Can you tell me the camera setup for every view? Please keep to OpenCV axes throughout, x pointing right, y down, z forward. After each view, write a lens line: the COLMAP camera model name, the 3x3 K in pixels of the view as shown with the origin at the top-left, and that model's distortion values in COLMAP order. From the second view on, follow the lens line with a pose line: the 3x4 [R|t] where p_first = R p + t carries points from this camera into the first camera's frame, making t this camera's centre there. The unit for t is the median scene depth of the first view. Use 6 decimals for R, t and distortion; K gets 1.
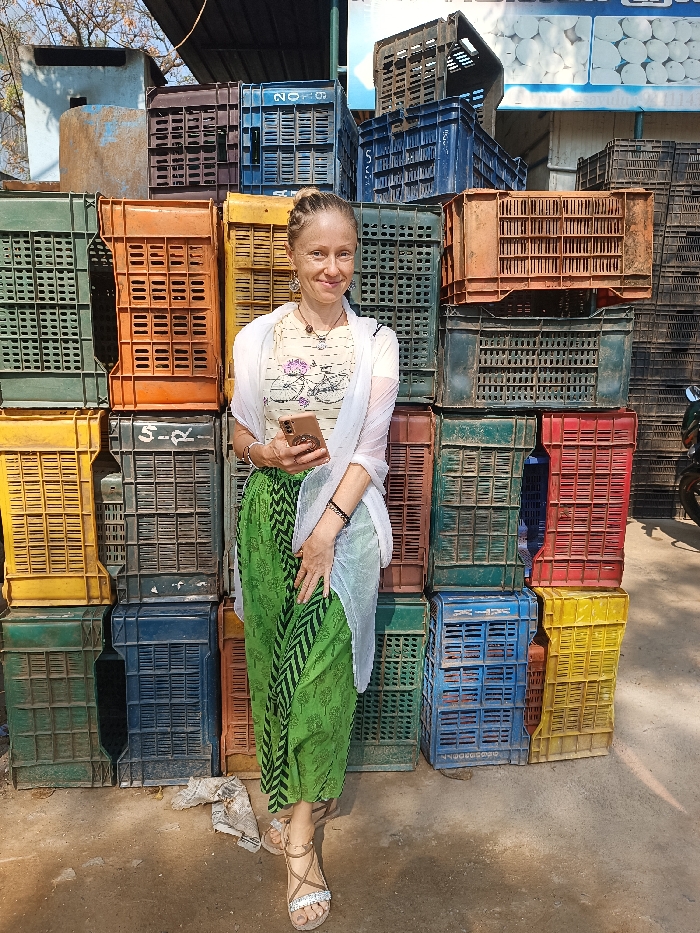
lens RADIAL K [[680.9, 0, 350.7], [0, 680.9, 465.1], [0, 0, 1]] dist [-0.000212, -0.004012]
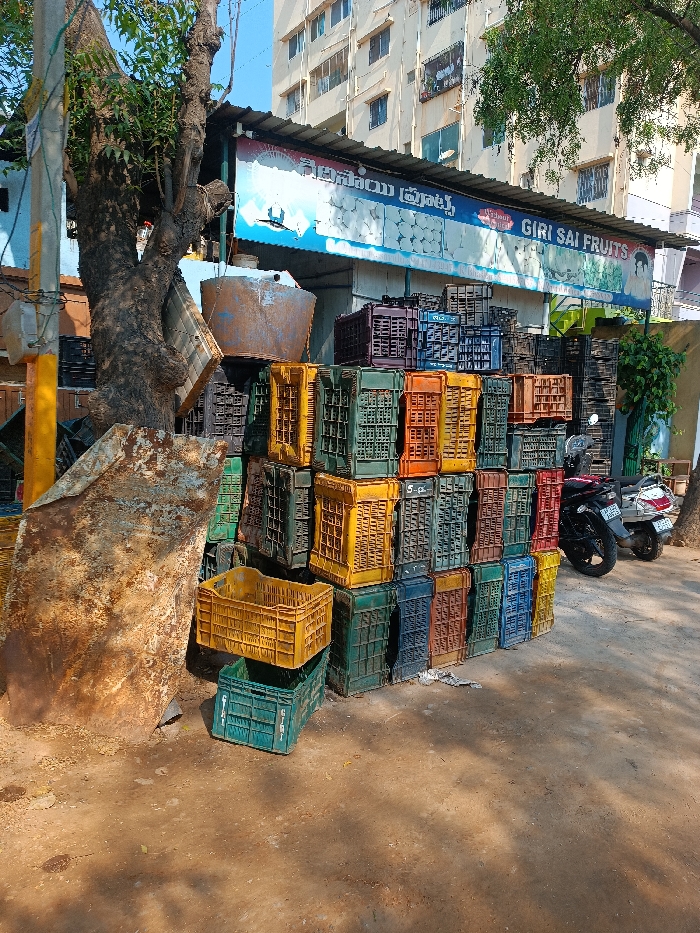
lens RADIAL K [[680.9, 0, 348.7], [0, 680.9, 466.7], [0, 0, 1]] dist [-0.000212, -0.004012]
pose [[0.835168, -0.030019, 0.549174, -1.403093], [0.059830, 0.997542, -0.036461, -0.046453], [-0.546730, 0.063308, 0.834912, -0.487324]]
